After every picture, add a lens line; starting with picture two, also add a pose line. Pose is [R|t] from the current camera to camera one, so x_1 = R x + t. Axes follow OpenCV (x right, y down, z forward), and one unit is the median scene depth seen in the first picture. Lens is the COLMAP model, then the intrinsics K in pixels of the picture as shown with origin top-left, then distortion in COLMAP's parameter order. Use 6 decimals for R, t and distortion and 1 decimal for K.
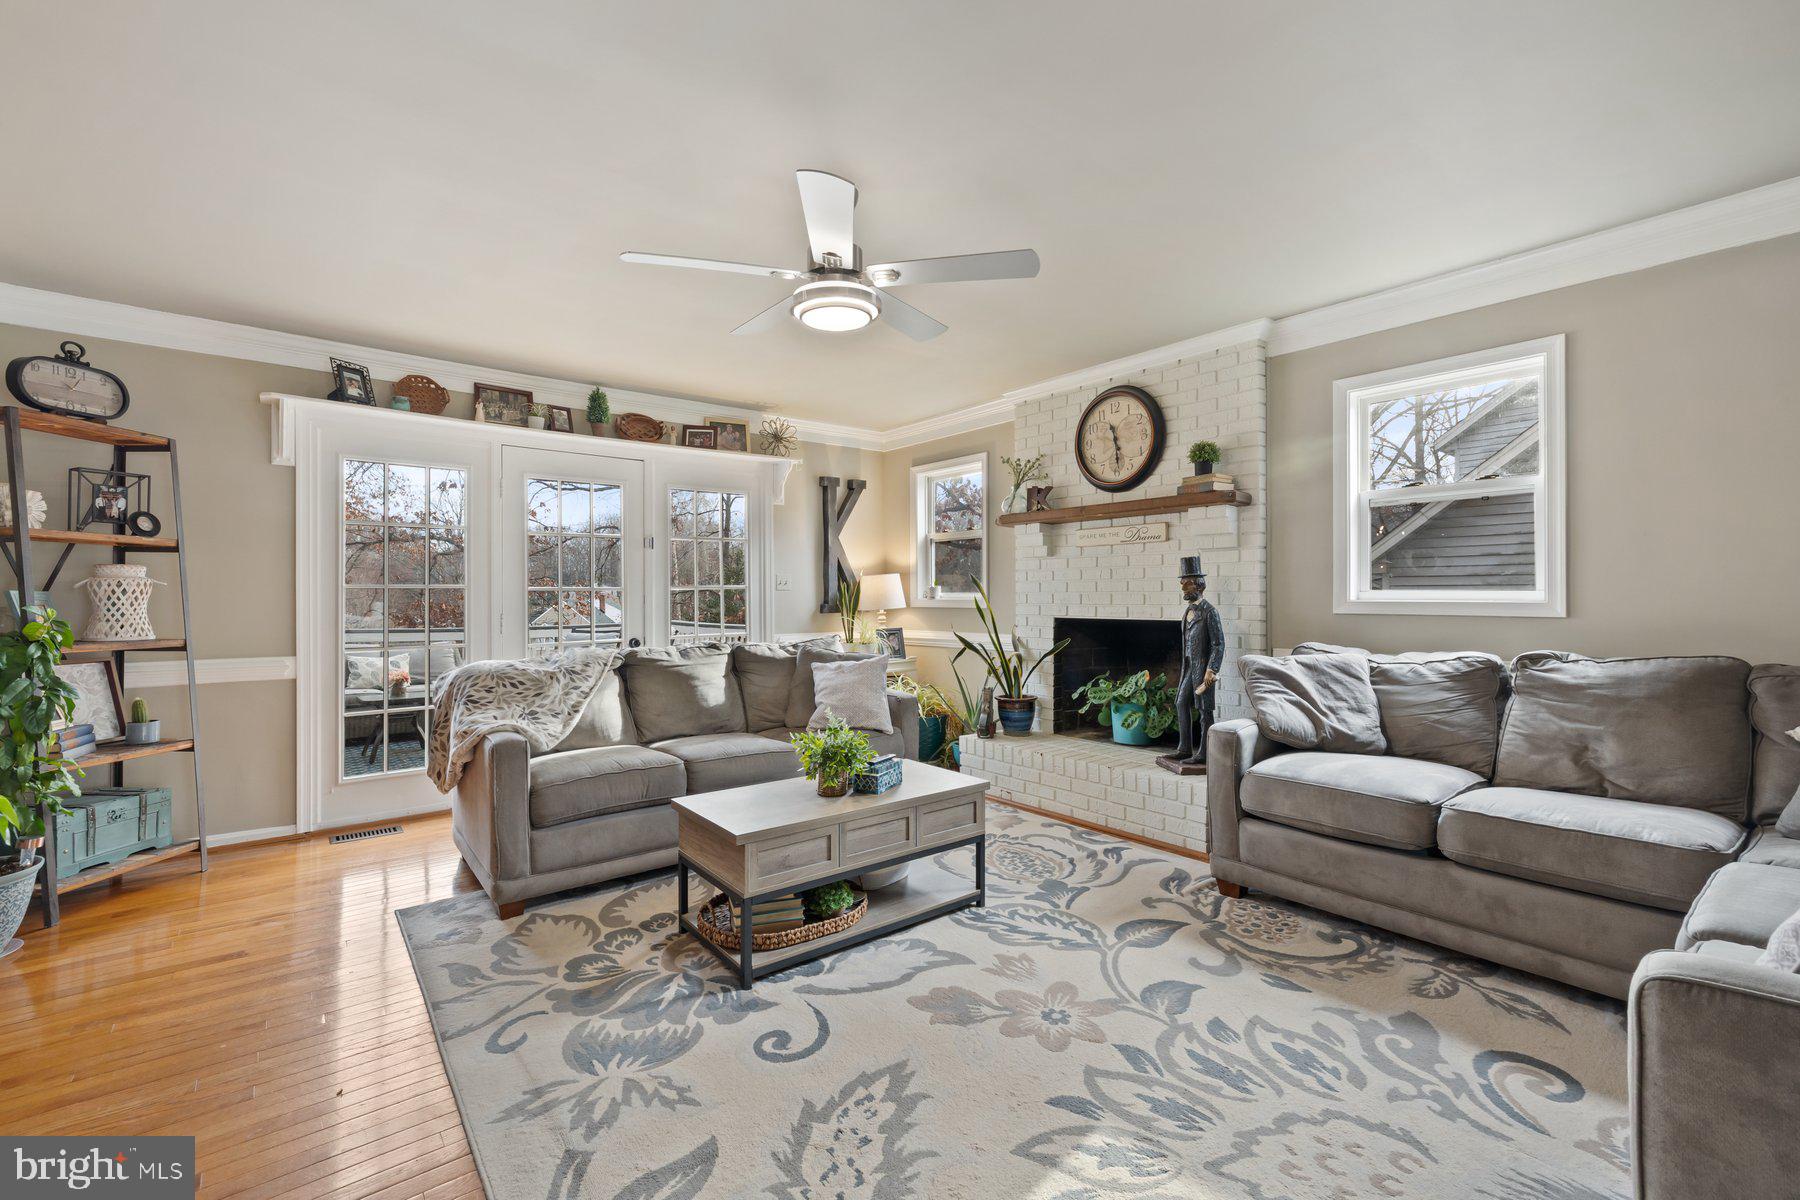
lens RADIAL K [[758.6, 0, 897.7], [0, 758.6, 596.3], [0, 0, 1]] dist [-0.002185, 0.000883]
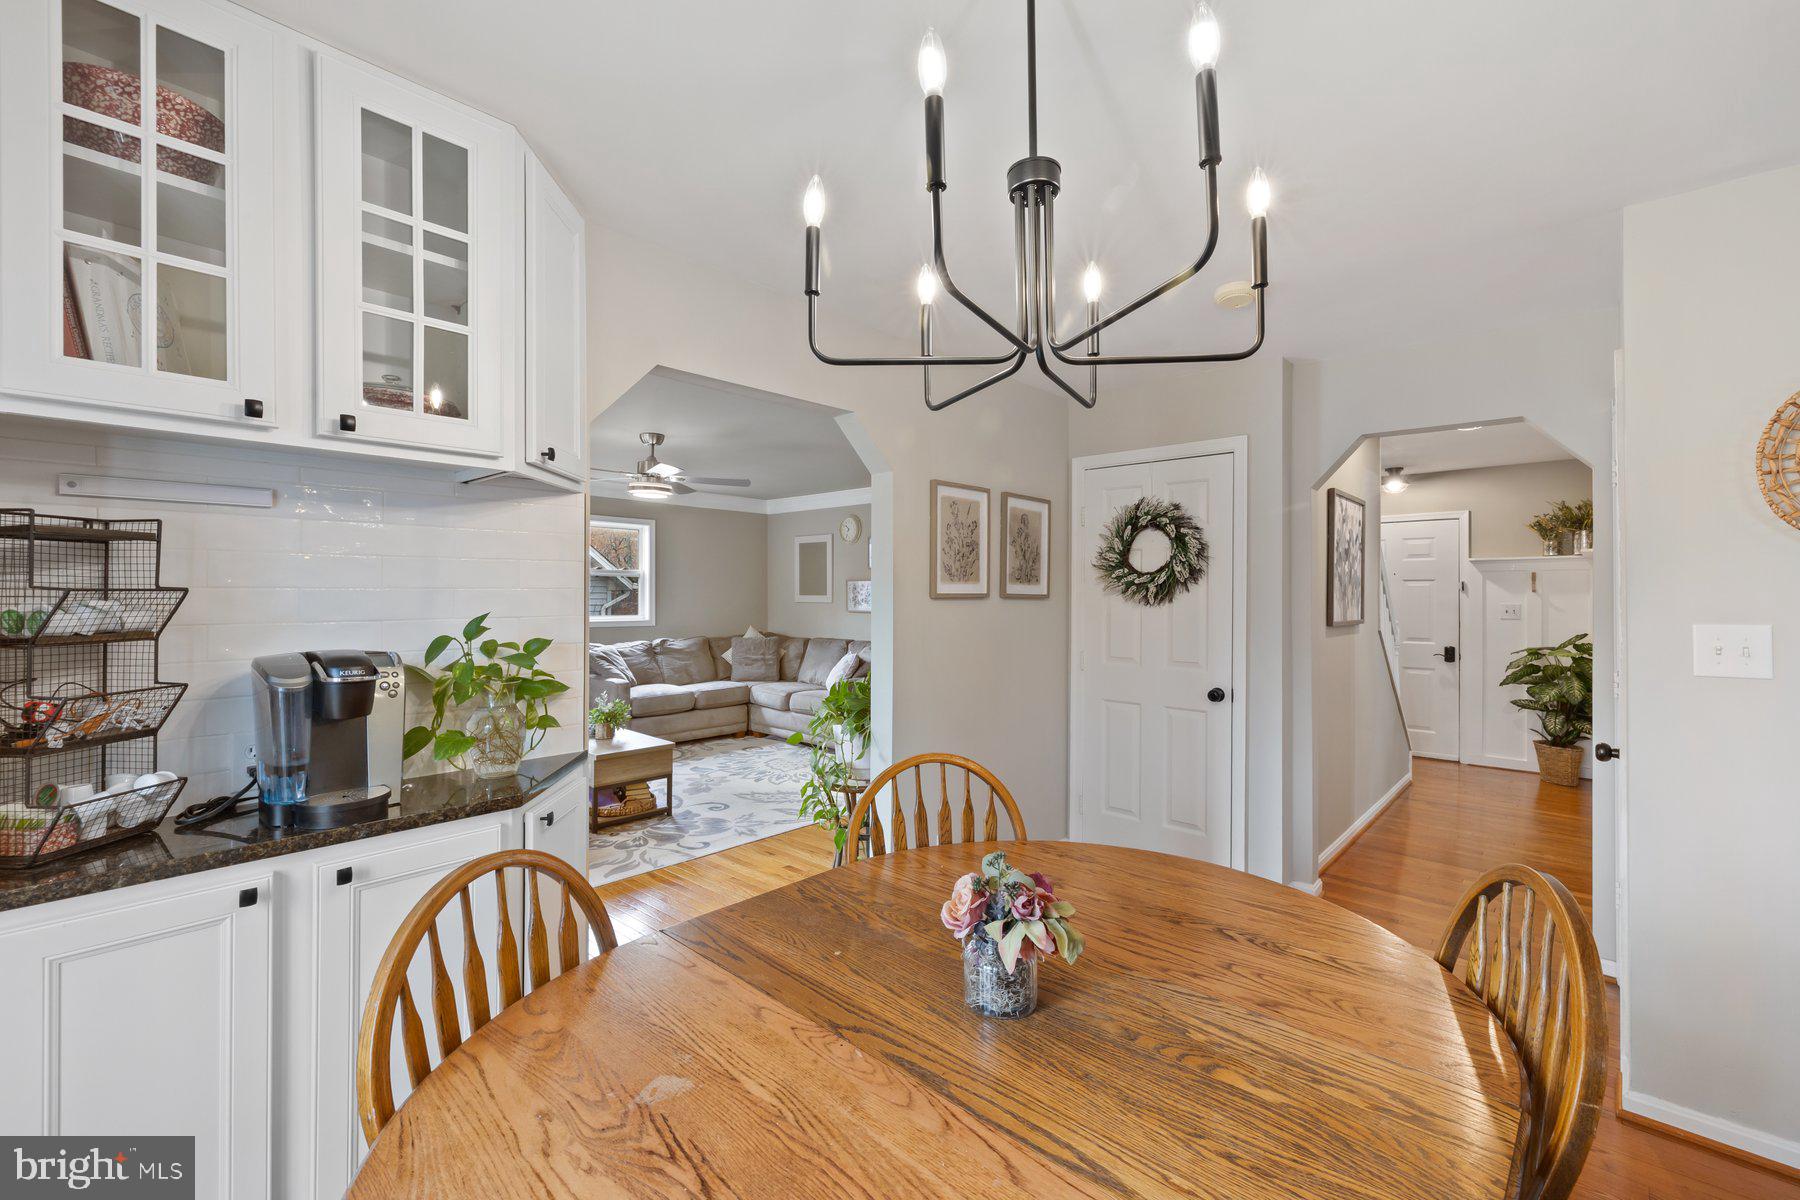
lens RADIAL K [[729.1, 0, 897.5], [0, 729.1, 598.2], [0, 0, 1]] dist [0.000037, 0.000001]
pose [[-0.138613, -0.002720, 0.990343, -2.336996], [-0.002583, 0.999994, 0.002385, -0.101106], [-0.990343, -0.002227, -0.138619, 0.659804]]
